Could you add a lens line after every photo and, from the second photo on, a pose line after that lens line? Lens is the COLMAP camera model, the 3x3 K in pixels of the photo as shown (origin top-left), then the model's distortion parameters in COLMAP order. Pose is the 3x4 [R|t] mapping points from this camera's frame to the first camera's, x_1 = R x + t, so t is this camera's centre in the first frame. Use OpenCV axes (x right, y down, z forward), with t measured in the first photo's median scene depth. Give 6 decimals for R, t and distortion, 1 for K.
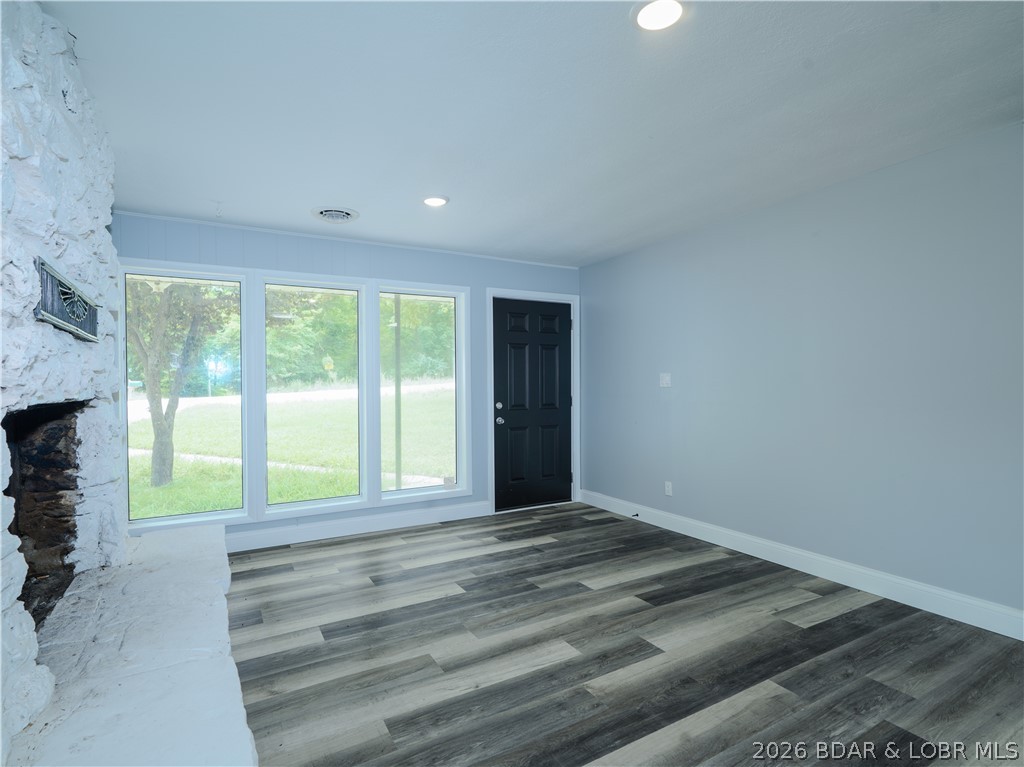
lens RADIAL K [[519.4, 0, 508.2], [0, 519.4, 386.1], [0, 0, 1]] dist [-0.012334, 0.006053]
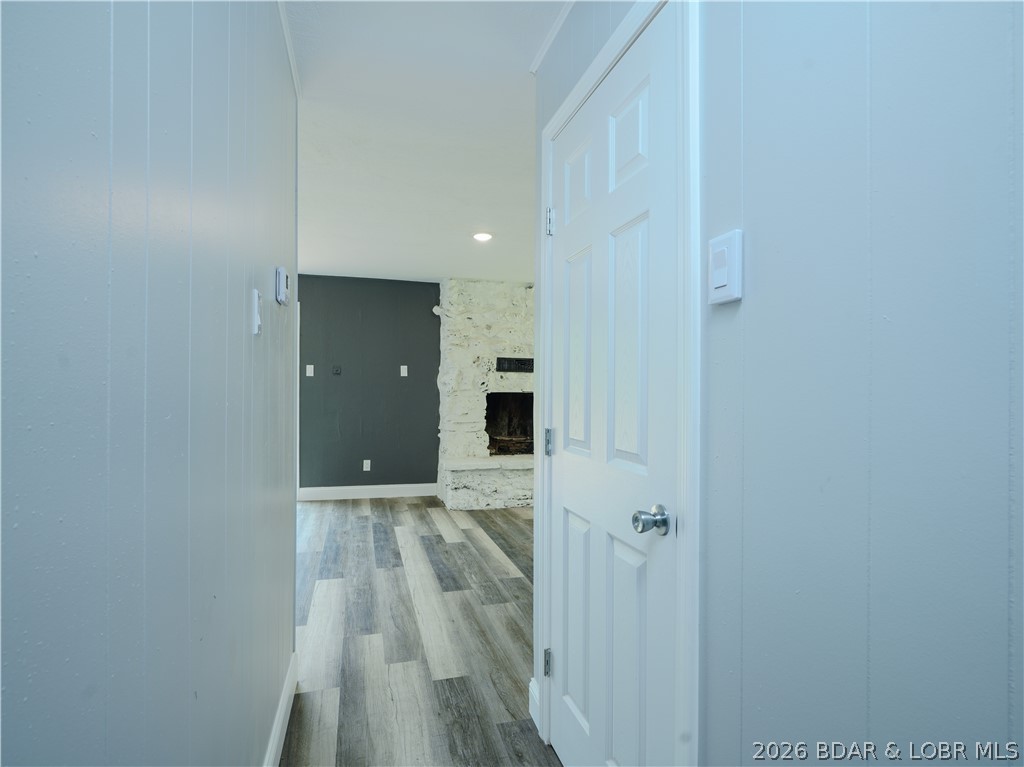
lens RADIAL K [[519.4, 0, 508.5], [0, 519.4, 385.4], [0, 0, 1]] dist [-0.012334, 0.006053]
pose [[-0.227279, 0.001329, -0.973829, 1.694257], [-0.007981, 0.999963, 0.003228, -0.017414], [0.973797, 0.008506, -0.227260, 1.076497]]
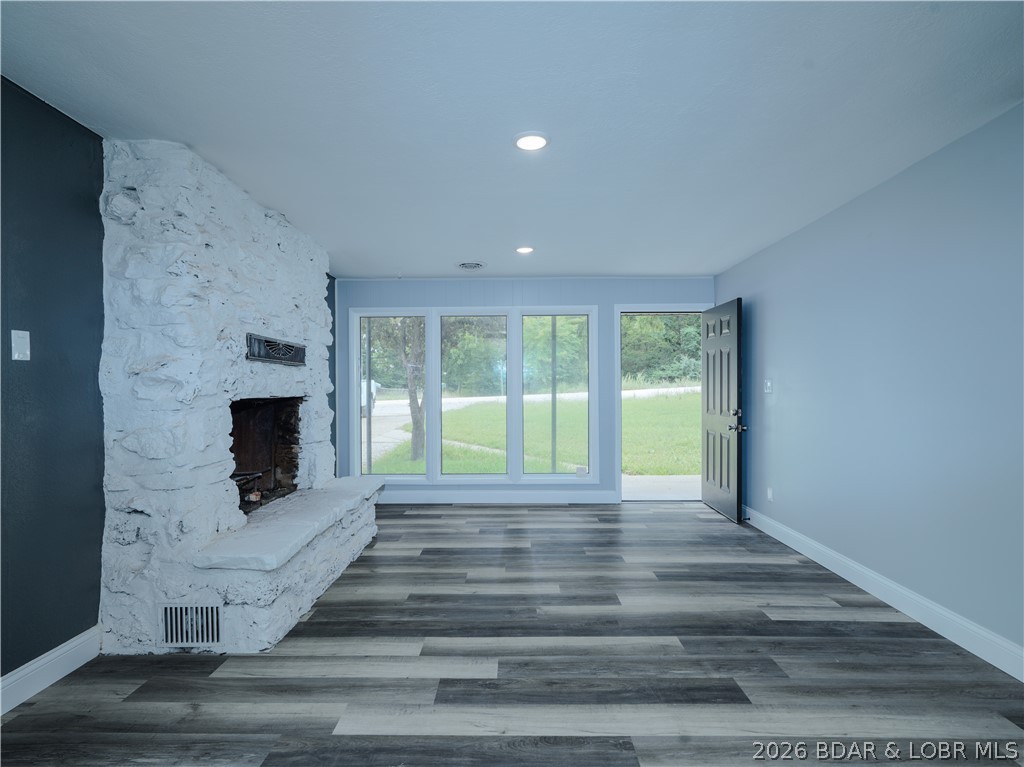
lens RADIAL K [[519.4, 0, 508.6], [0, 519.4, 387.2], [0, 0, 1]] dist [-0.012334, 0.006053]
pose [[0.865501, 0.005403, -0.500878, 0.630993], [-0.006075, 0.999982, 0.000289, -0.010594], [0.500870, 0.002793, 0.865518, -0.201883]]
